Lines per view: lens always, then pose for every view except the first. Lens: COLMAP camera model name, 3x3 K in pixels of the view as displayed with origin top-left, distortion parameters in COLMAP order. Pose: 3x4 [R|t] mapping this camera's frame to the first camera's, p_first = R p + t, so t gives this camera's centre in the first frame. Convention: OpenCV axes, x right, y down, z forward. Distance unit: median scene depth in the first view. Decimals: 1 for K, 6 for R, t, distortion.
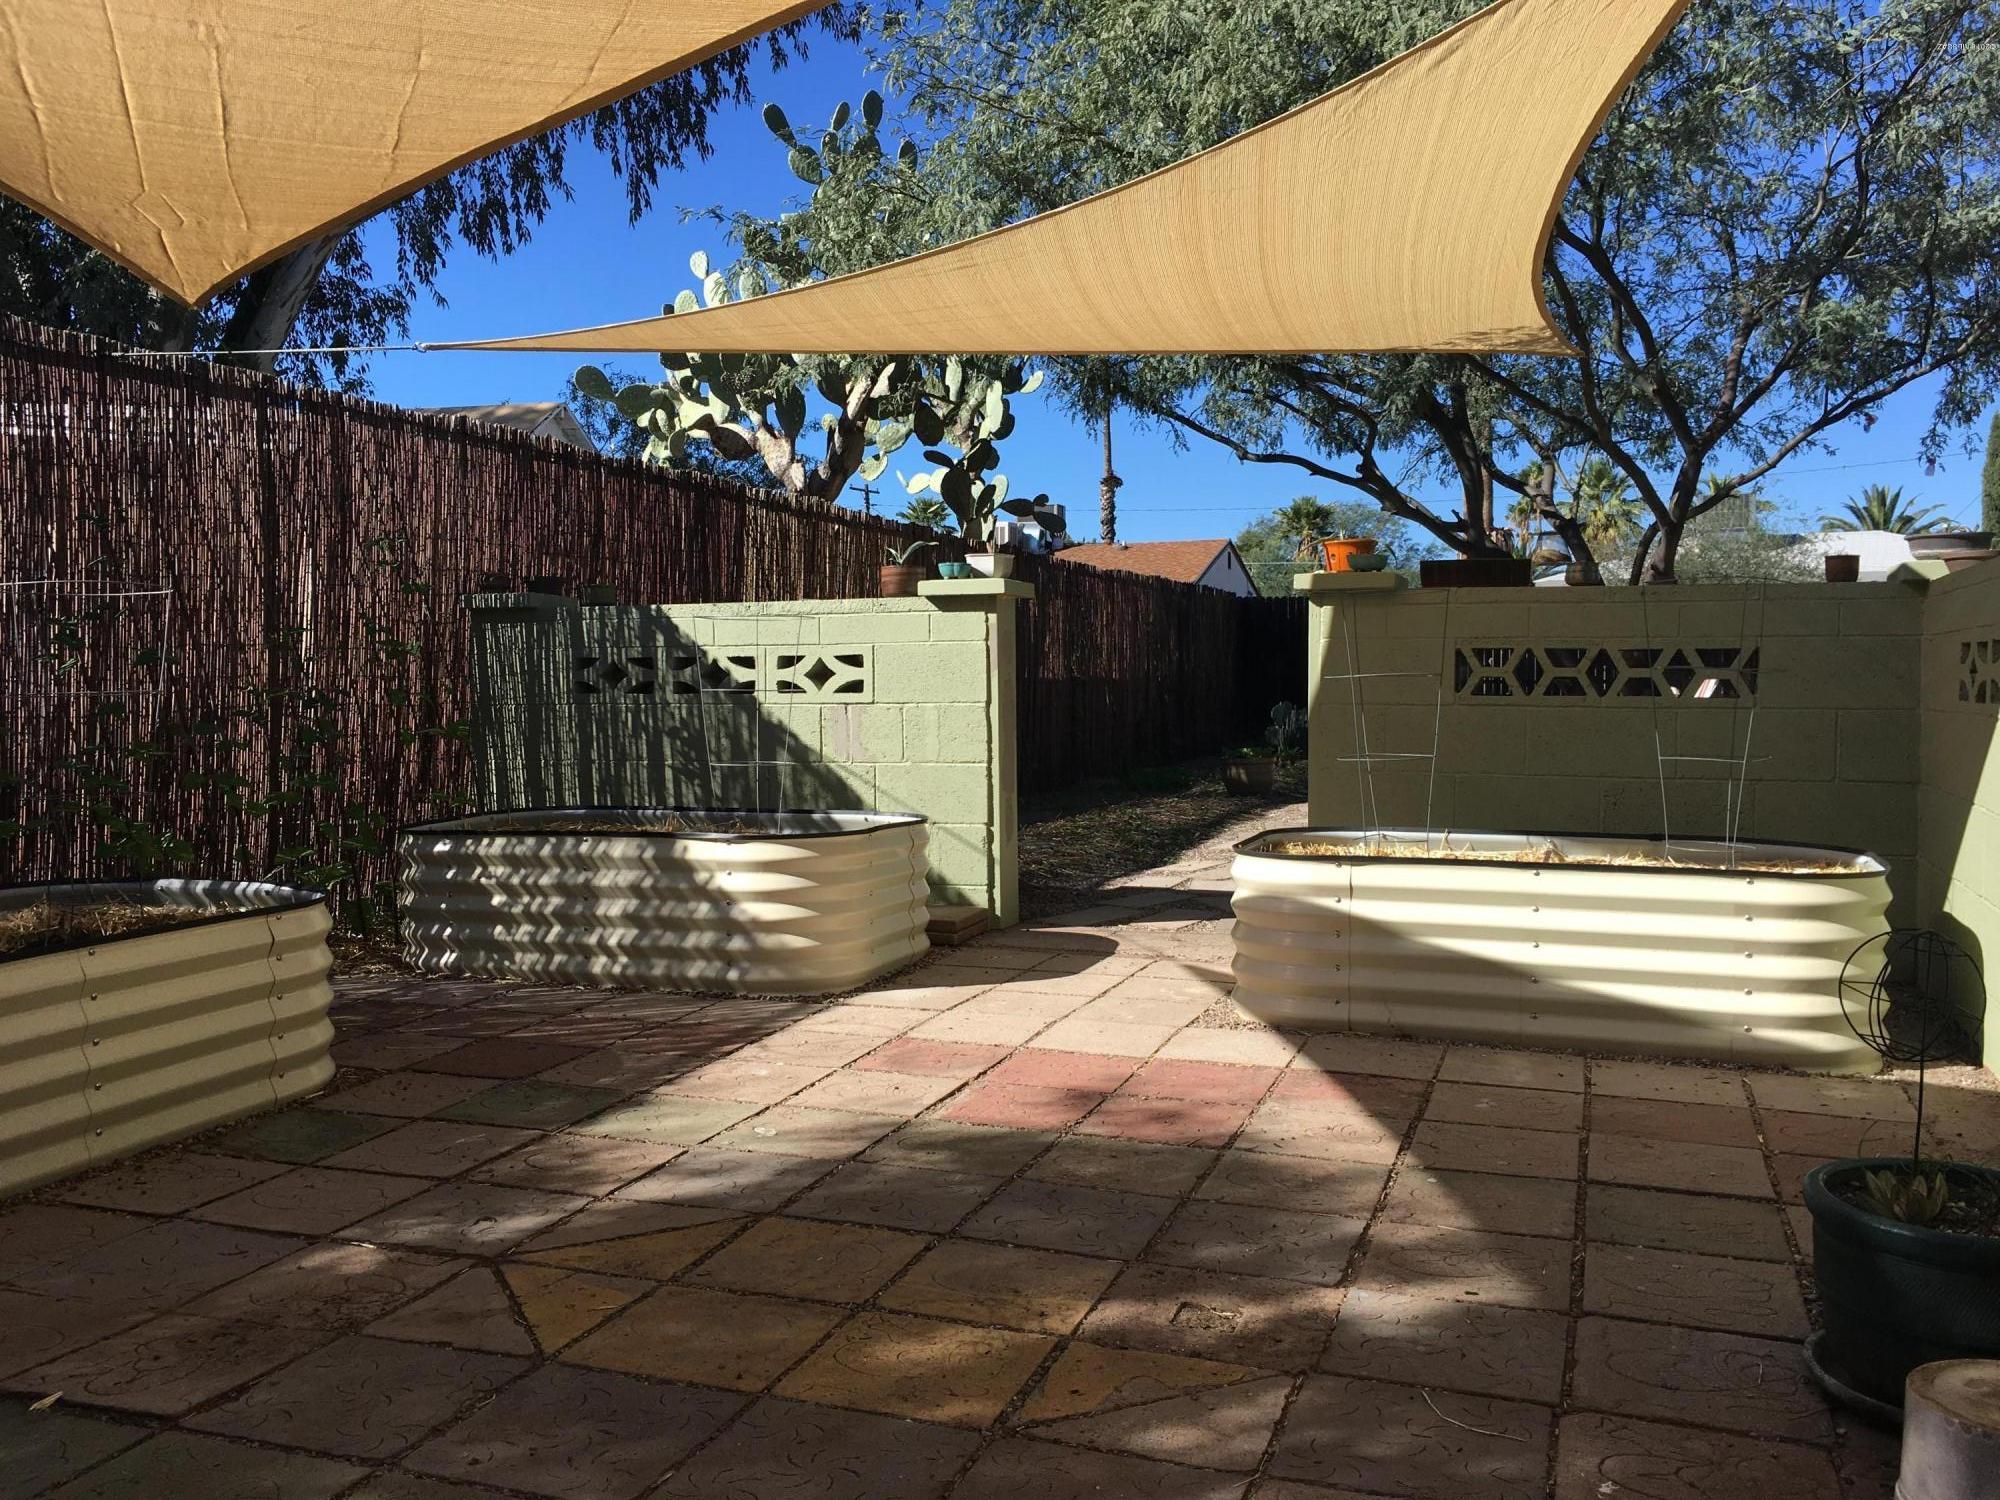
lens RADIAL K [[1696.7, 0, 984.1], [0, 1696.7, 767.0], [0, 0, 1]] dist [0.038016, -0.014527]
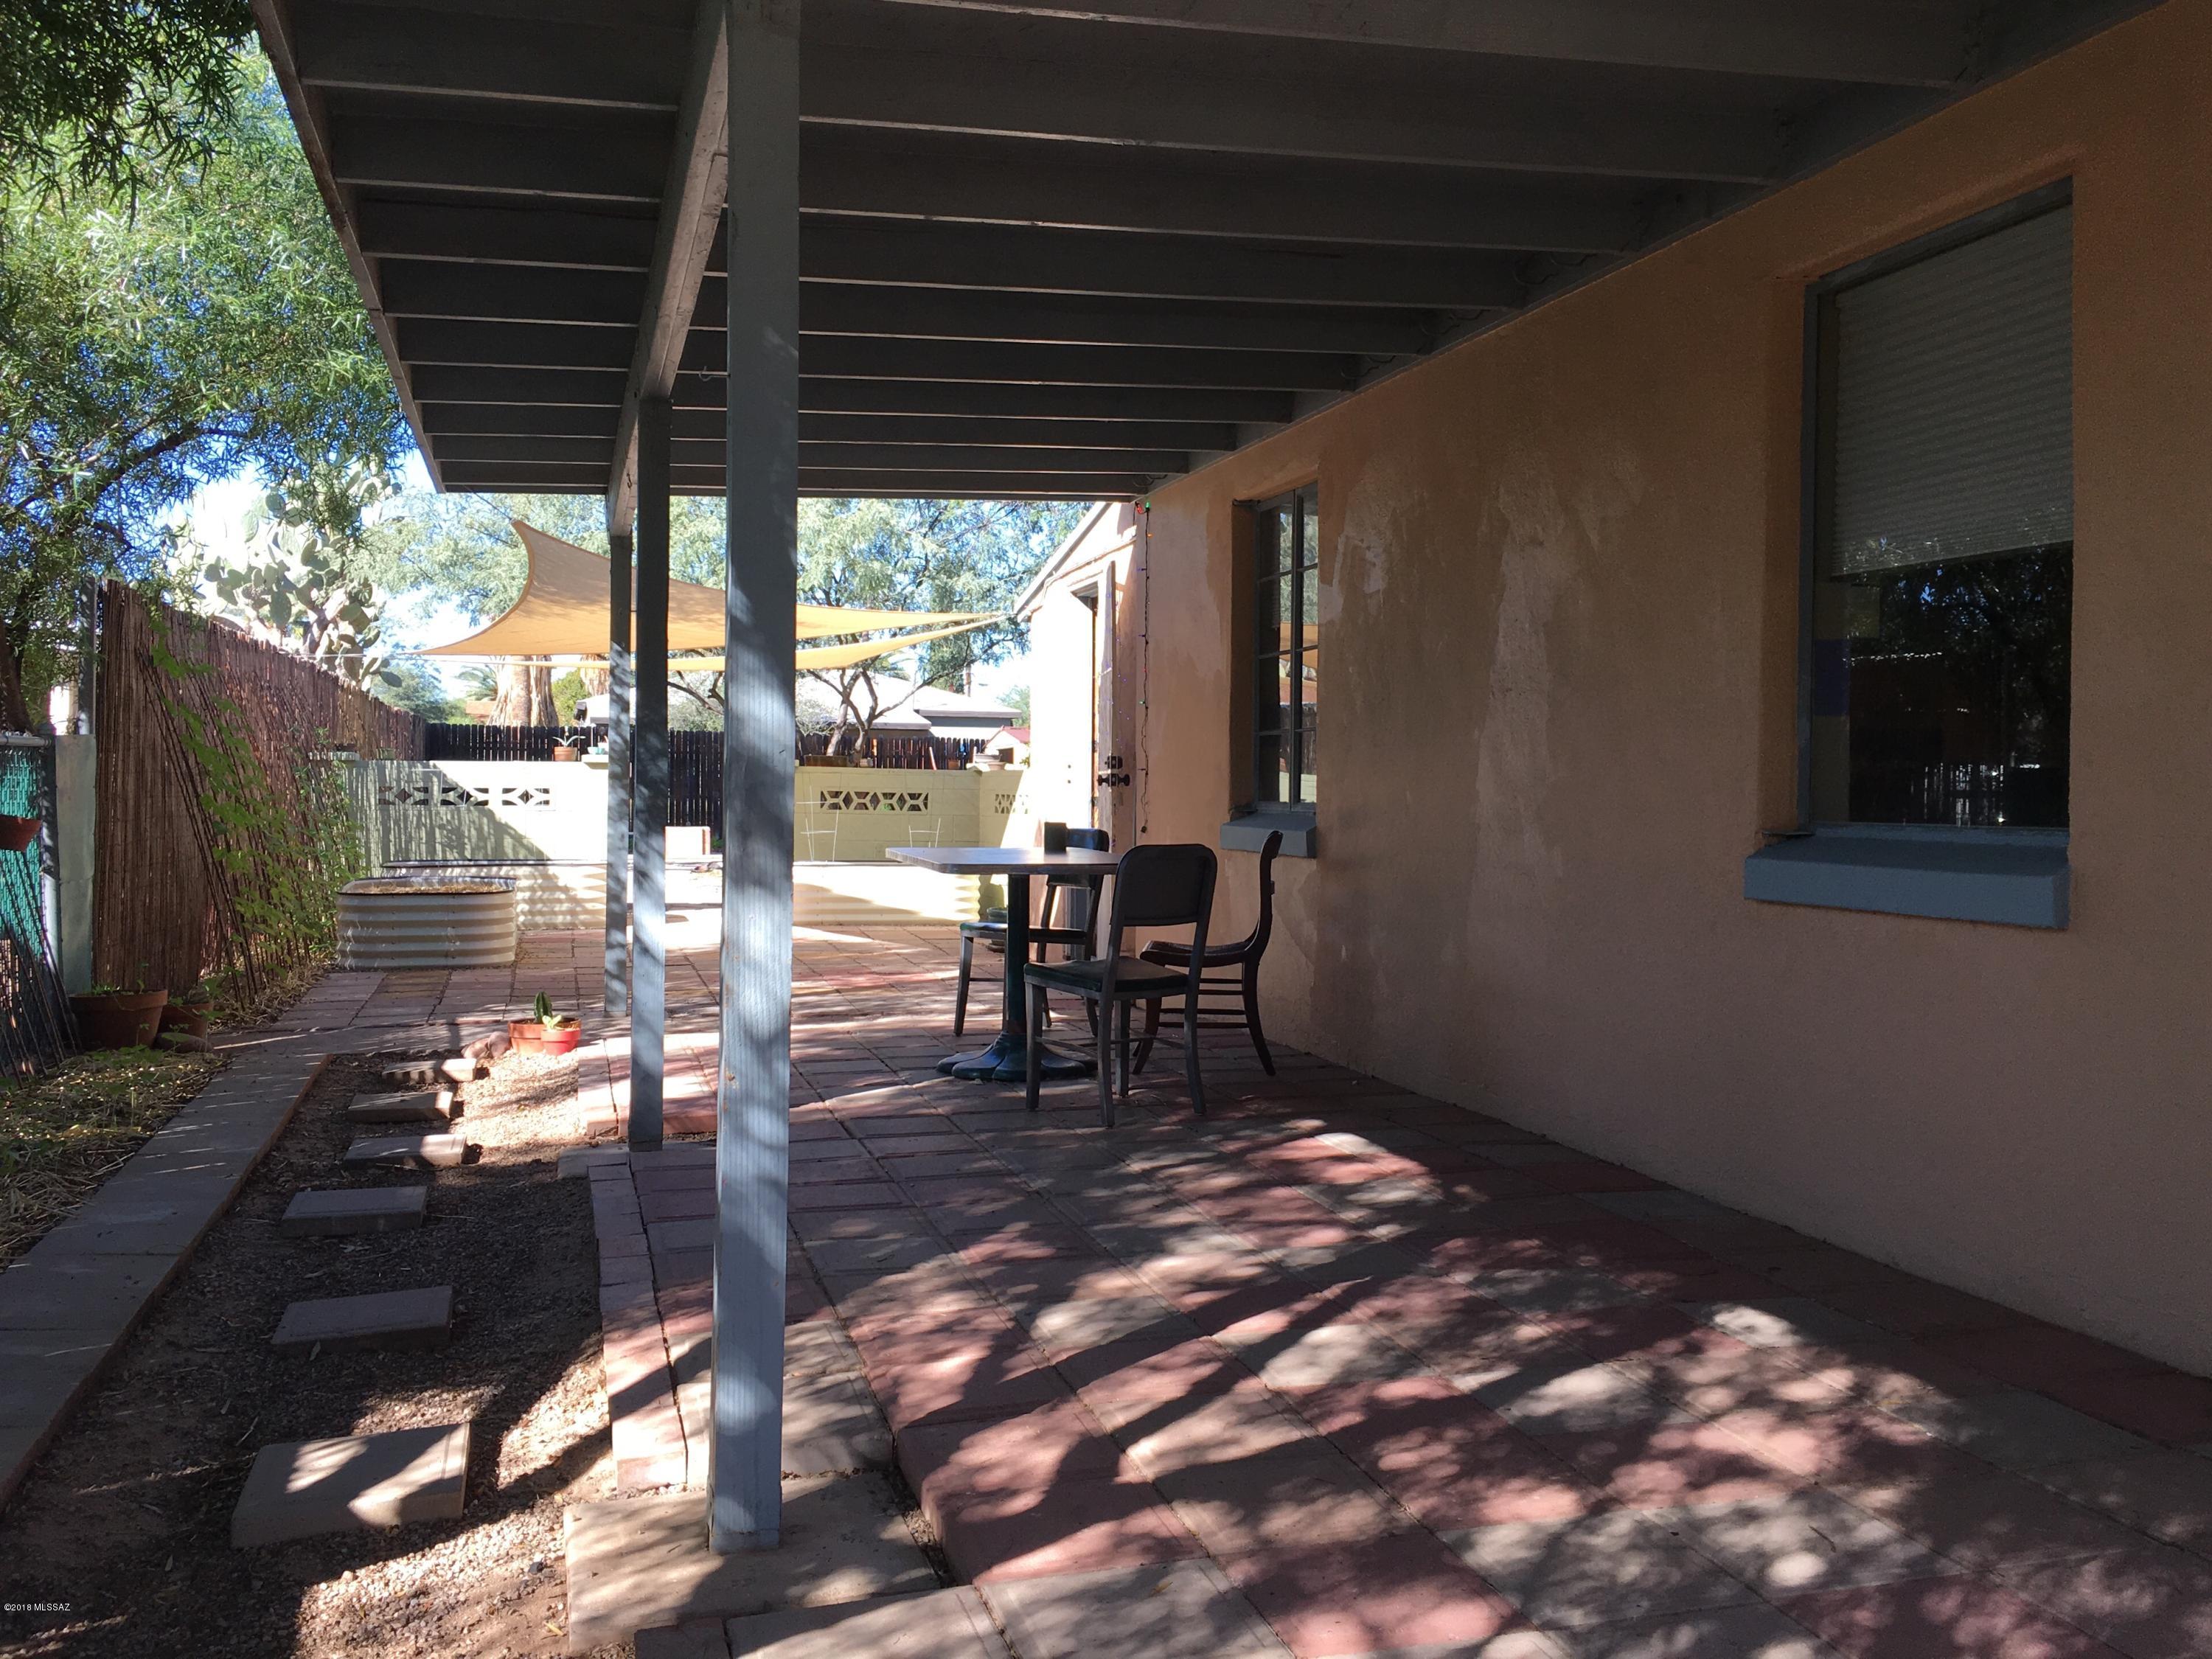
lens RADIAL K [[1876.5, 0, 1109.4], [0, 1876.5, 818.4], [0, 0, 1]] dist [0.038016, -0.014527]
pose [[0.800840, 0.002249, 0.598875, -0.907054], [0.018041, 0.999449, -0.027877, 0.049608], [-0.598607, 0.033129, 0.800357, -1.293486]]
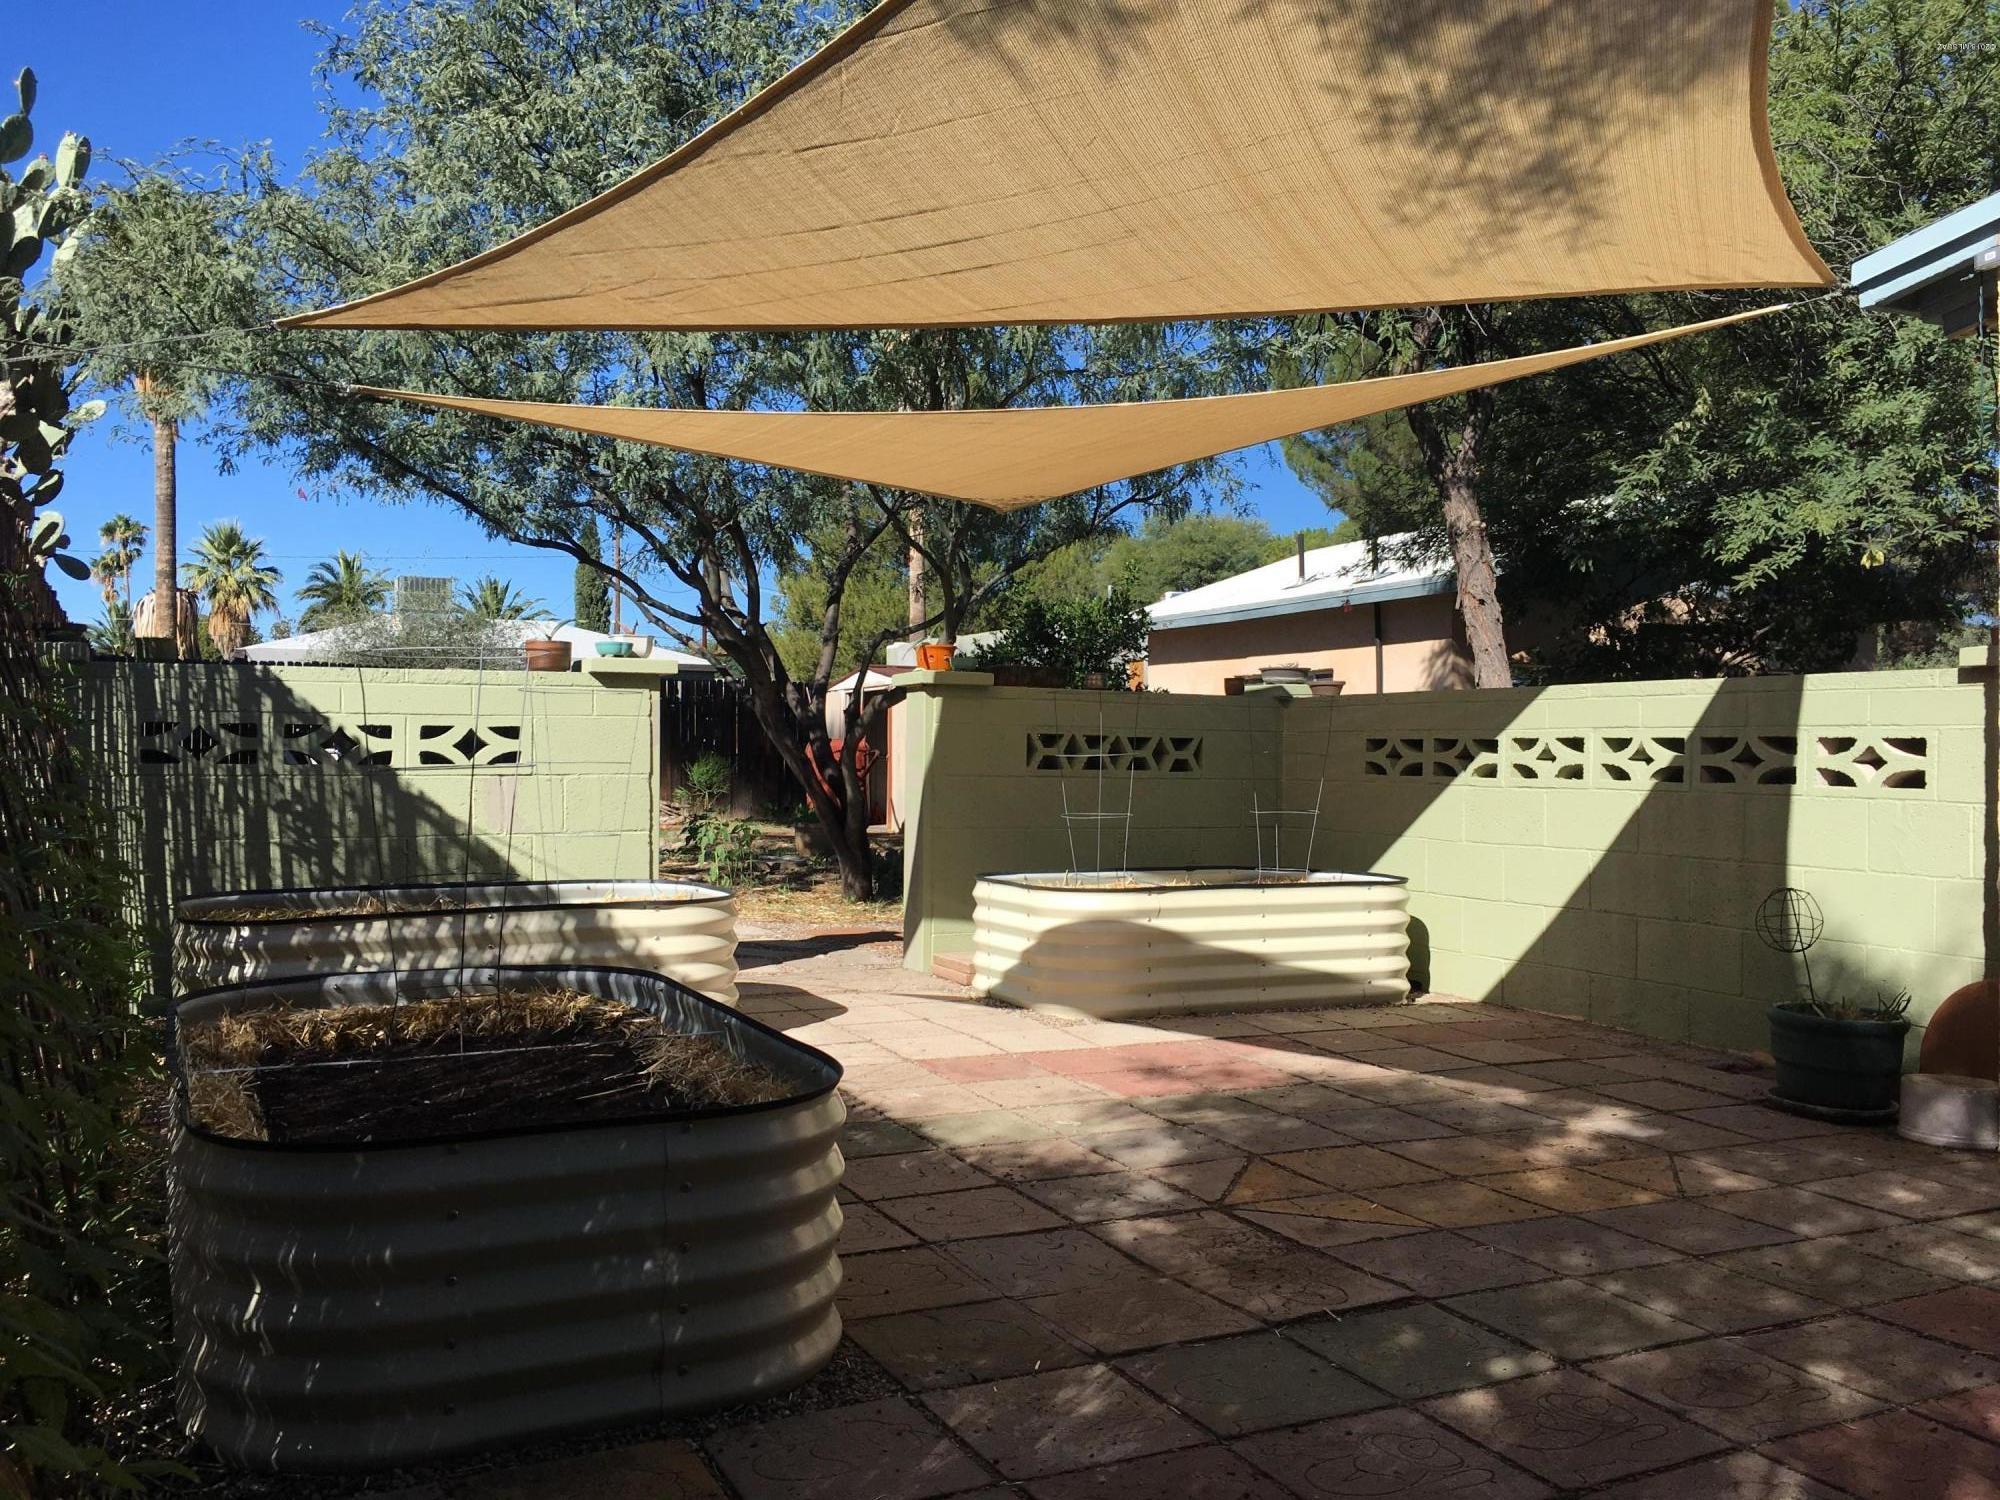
lens RADIAL K [[1696.7, 0, 991.7], [0, 1696.7, 753.3], [0, 0, 1]] dist [0.038016, -0.014527]
pose [[0.692007, 0.009499, 0.721828, -0.593169], [0.025411, 0.998973, -0.037507, -0.004992], [-0.721443, 0.044298, 0.691055, 0.097259]]
